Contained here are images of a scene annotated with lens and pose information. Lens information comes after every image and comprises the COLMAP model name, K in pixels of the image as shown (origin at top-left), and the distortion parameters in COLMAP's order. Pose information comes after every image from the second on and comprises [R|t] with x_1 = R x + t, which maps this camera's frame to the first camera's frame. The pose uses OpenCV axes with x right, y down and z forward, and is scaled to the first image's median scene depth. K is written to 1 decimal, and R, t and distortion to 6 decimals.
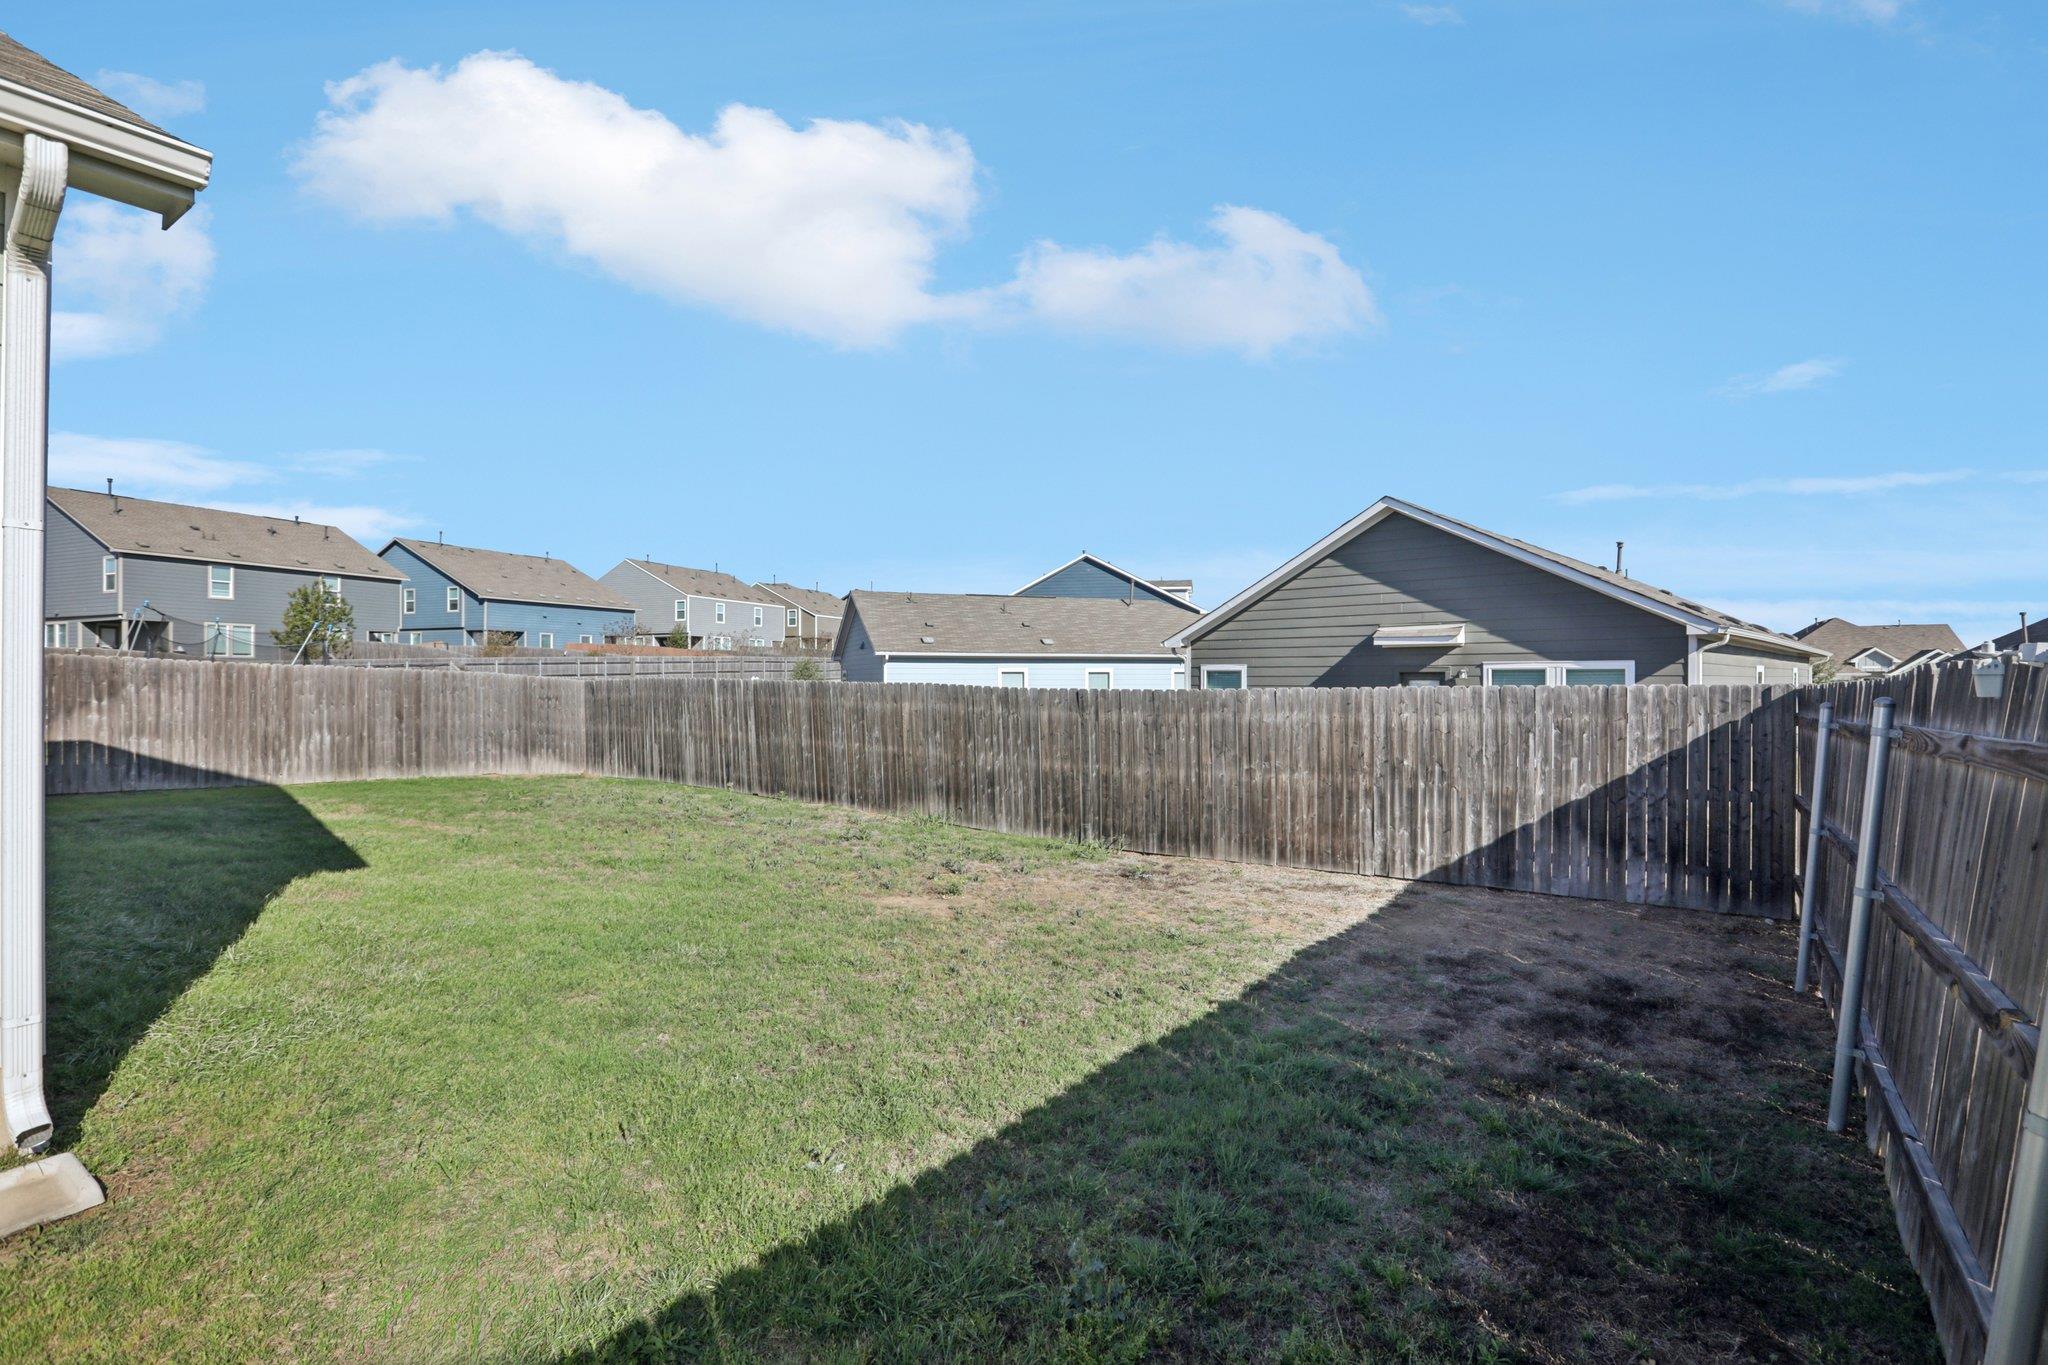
lens RADIAL K [[934.7, 0, 1042.8], [0, 934.7, 688.6], [0, 0, 1]] dist [-0.048409, 0.012230]
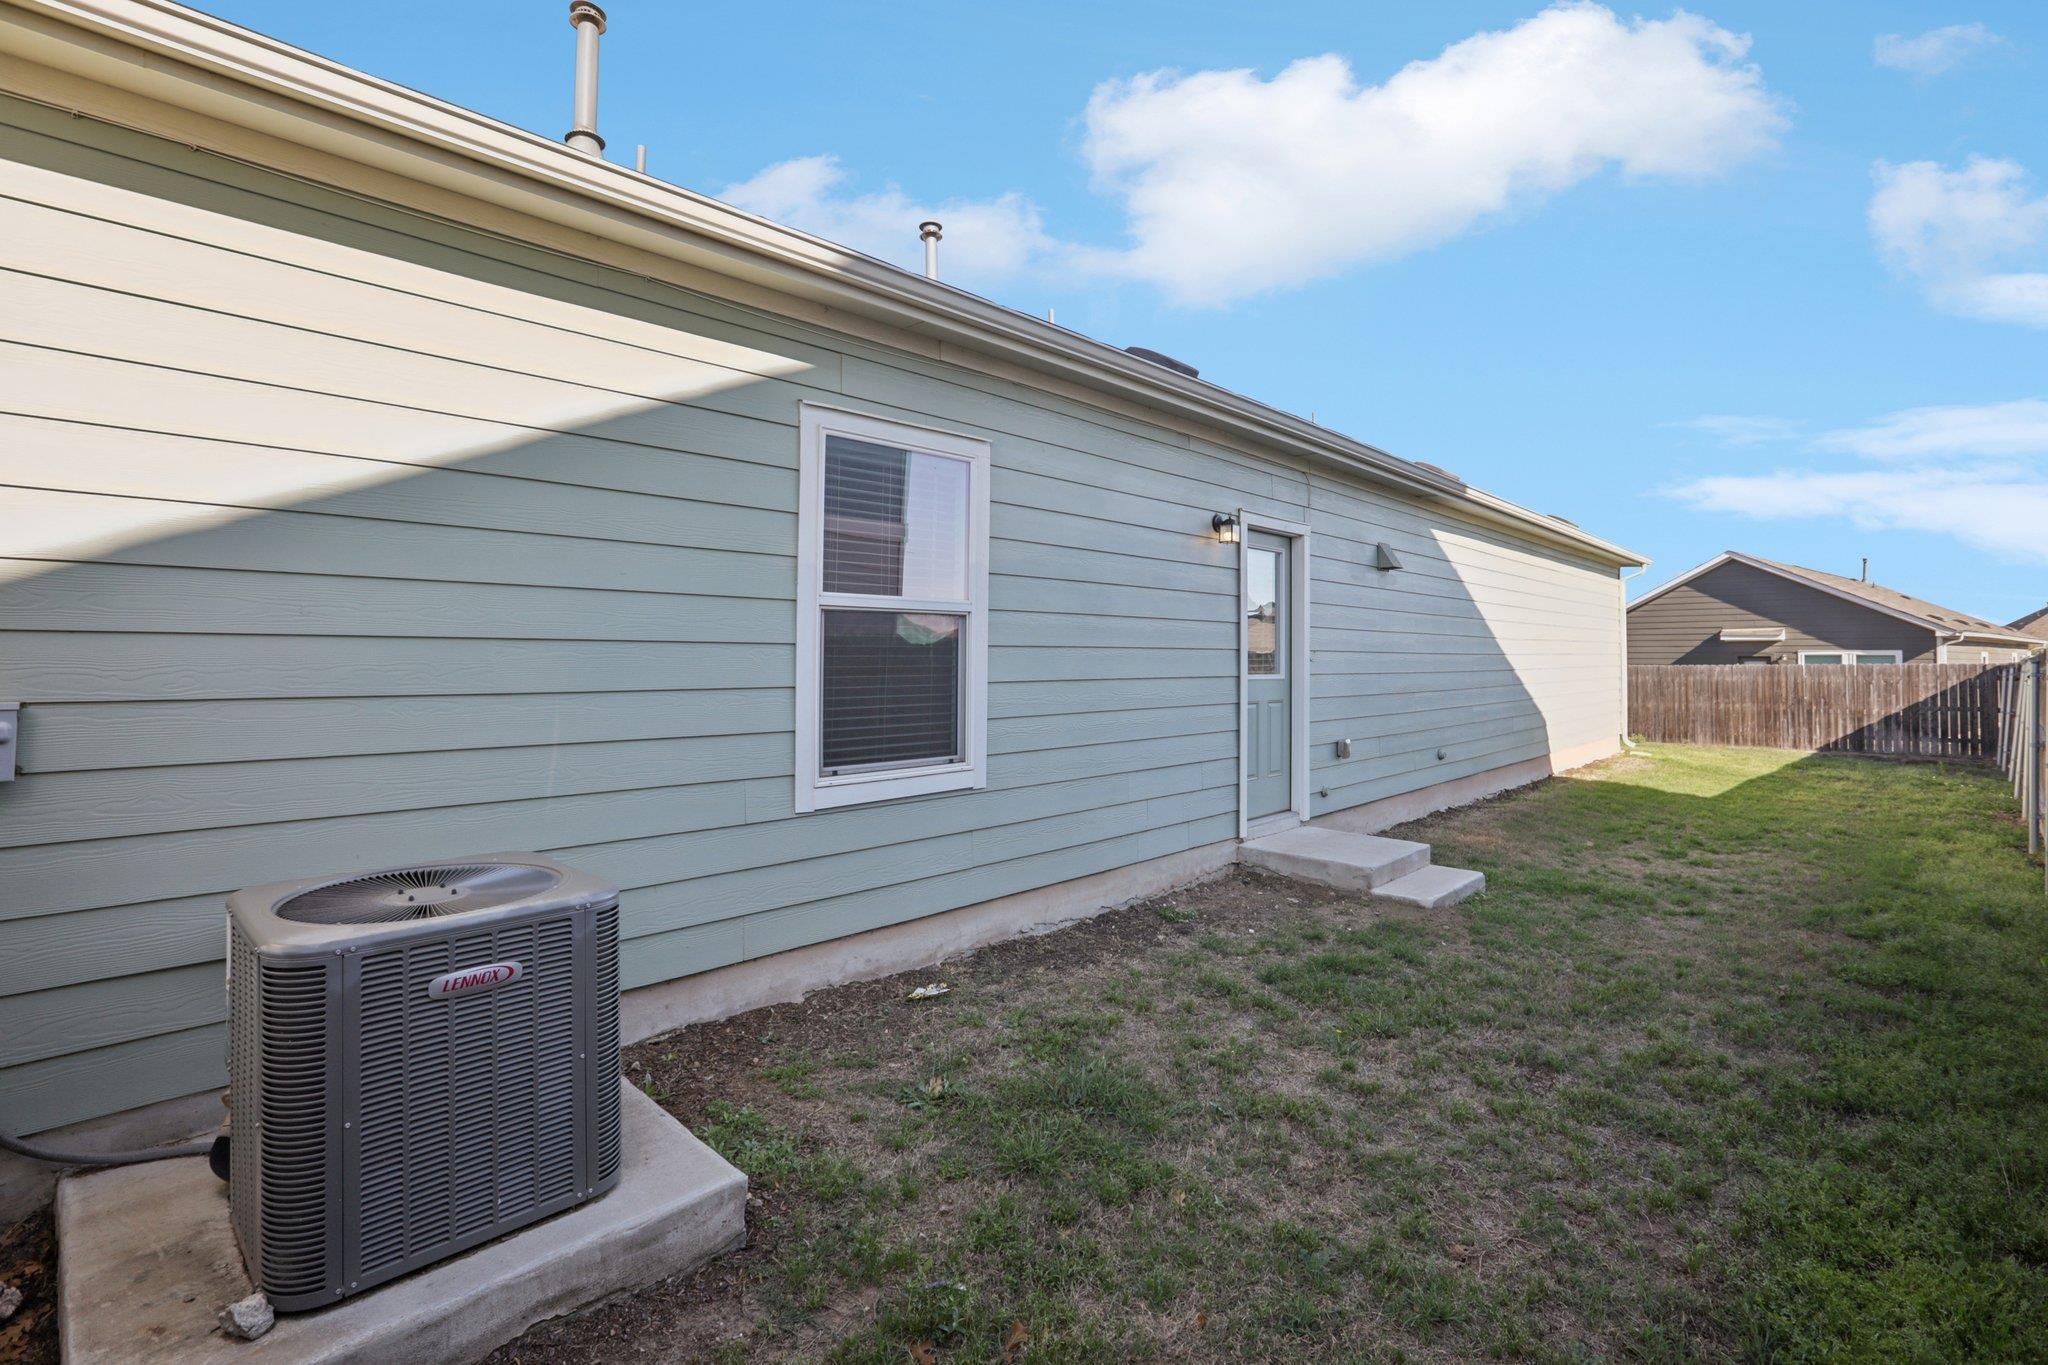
lens RADIAL K [[934.7, 0, 1030.1], [0, 934.7, 625.5], [0, 0, 1]] dist [-0.048409, 0.012230]
pose [[0.988283, 0.000343, -0.152632, -0.762801], [-0.007004, 0.999046, -0.043105, 0.008021], [0.152471, 0.043669, 0.987343, -0.988998]]
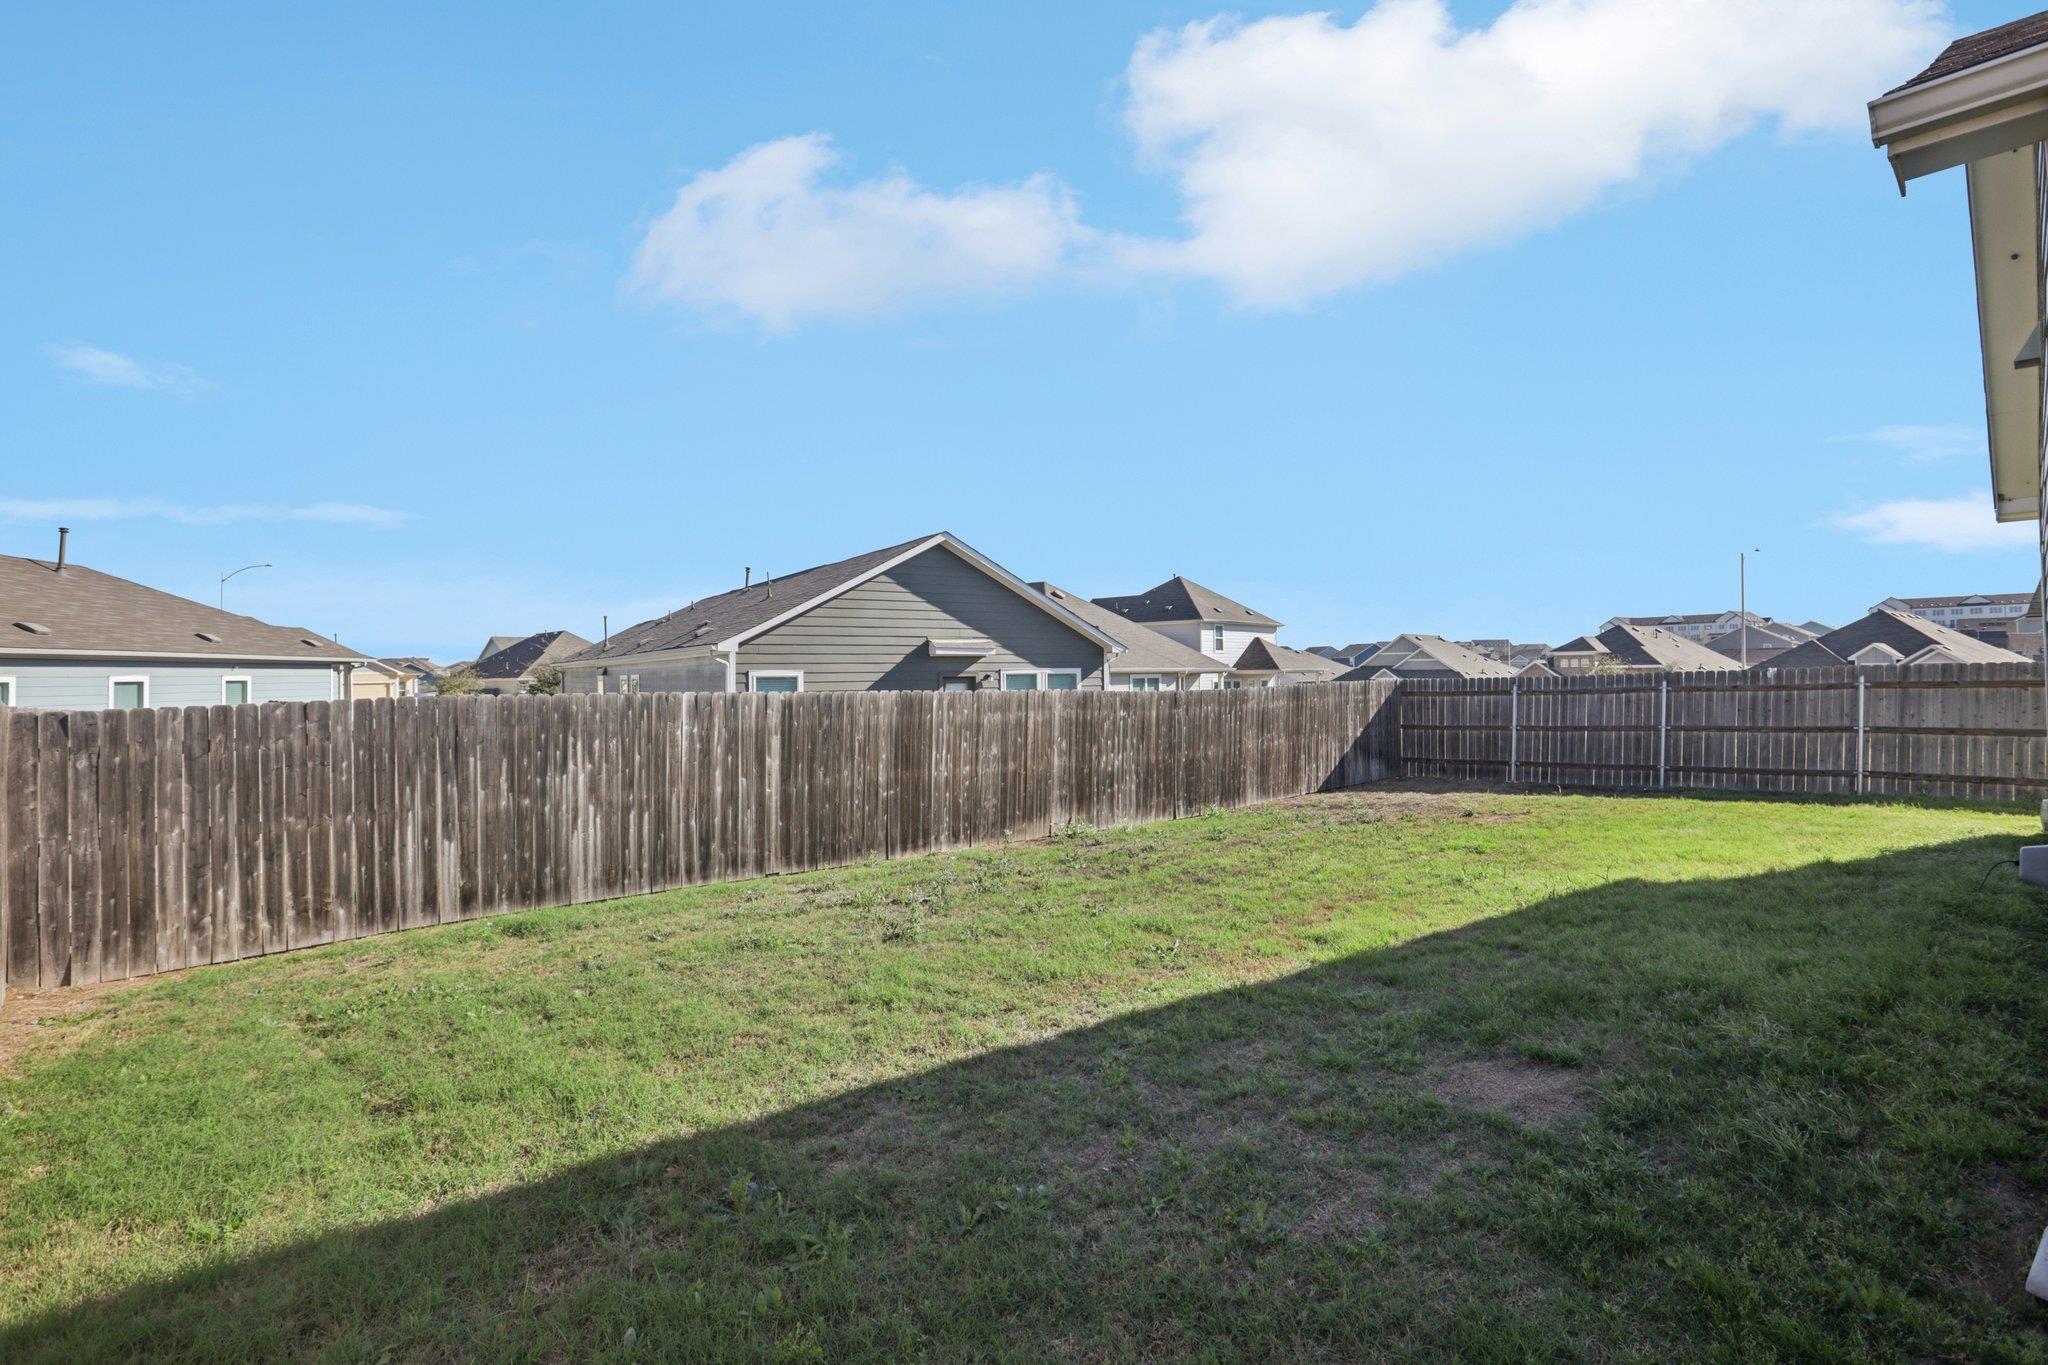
lens RADIAL K [[934.7, 0, 1041.3], [0, 934.7, 683.1], [0, 0, 1]] dist [-0.048409, 0.012230]
pose [[0.210793, -0.011426, 0.977464, -0.995852], [0.023539, 0.999701, 0.006609, -0.018011], [-0.977247, 0.021615, 0.210999, 0.767367]]
